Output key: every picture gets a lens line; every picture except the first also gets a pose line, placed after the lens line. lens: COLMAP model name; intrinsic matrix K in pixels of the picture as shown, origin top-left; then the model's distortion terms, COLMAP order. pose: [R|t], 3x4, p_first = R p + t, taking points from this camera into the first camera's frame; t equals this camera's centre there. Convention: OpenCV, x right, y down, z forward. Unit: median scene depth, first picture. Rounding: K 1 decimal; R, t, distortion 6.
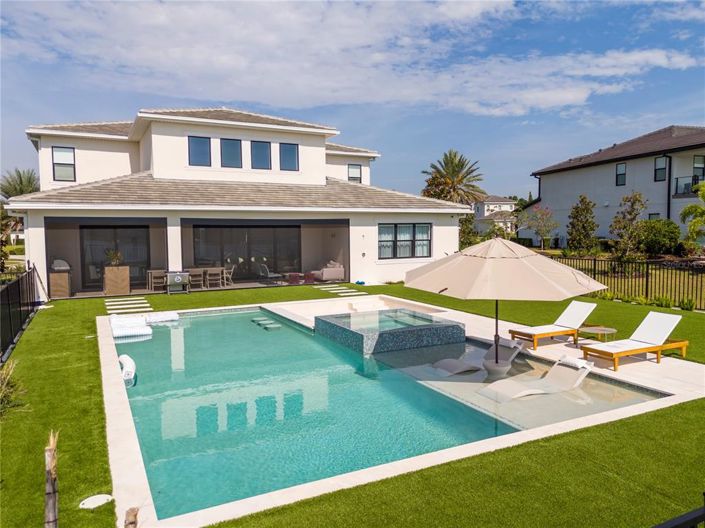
lens RADIAL K [[538.4, 0, 352.5], [0, 538.4, 264.0], [0, 0, 1]] dist [0.204123, -0.234656]
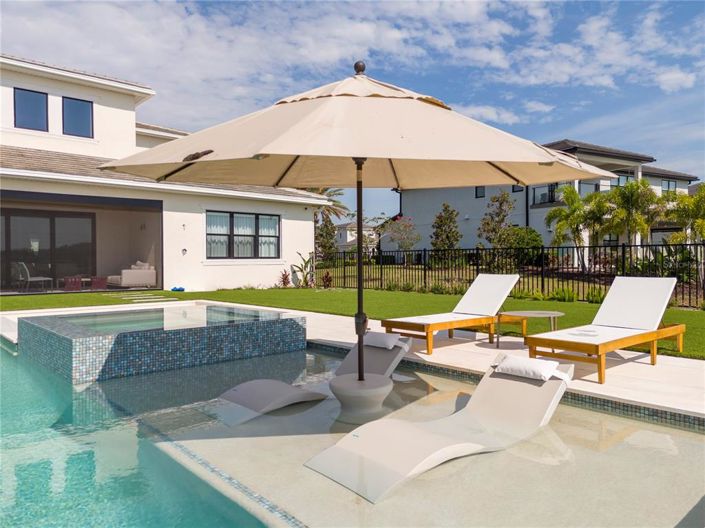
lens RADIAL K [[540.6, 0, 343.1], [0, 540.6, 266.8], [0, 0, 1]] dist [0.120804, -0.163341]
pose [[0.974252, -0.001638, 0.225456, 0.060925], [0.014451, 0.998371, -0.055194, 0.045538], [-0.224999, 0.057031, 0.972689, 0.231943]]
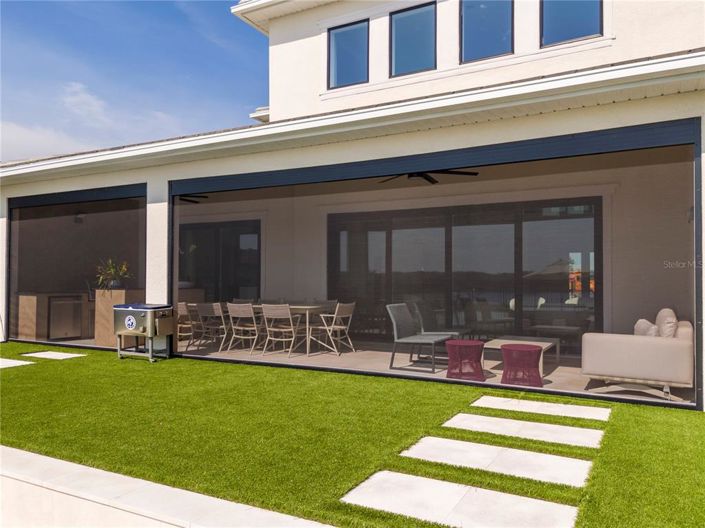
lens RADIAL K [[540.6, 0, 343.1], [0, 540.6, 266.8], [0, 0, 1]] dist [0.120804, -0.163341]
pose [[0.540614, -0.013051, -0.841170, 0.101265], [-0.060723, 0.996666, -0.054490, -0.001809], [0.839077, 0.080536, 0.538019, 0.720930]]
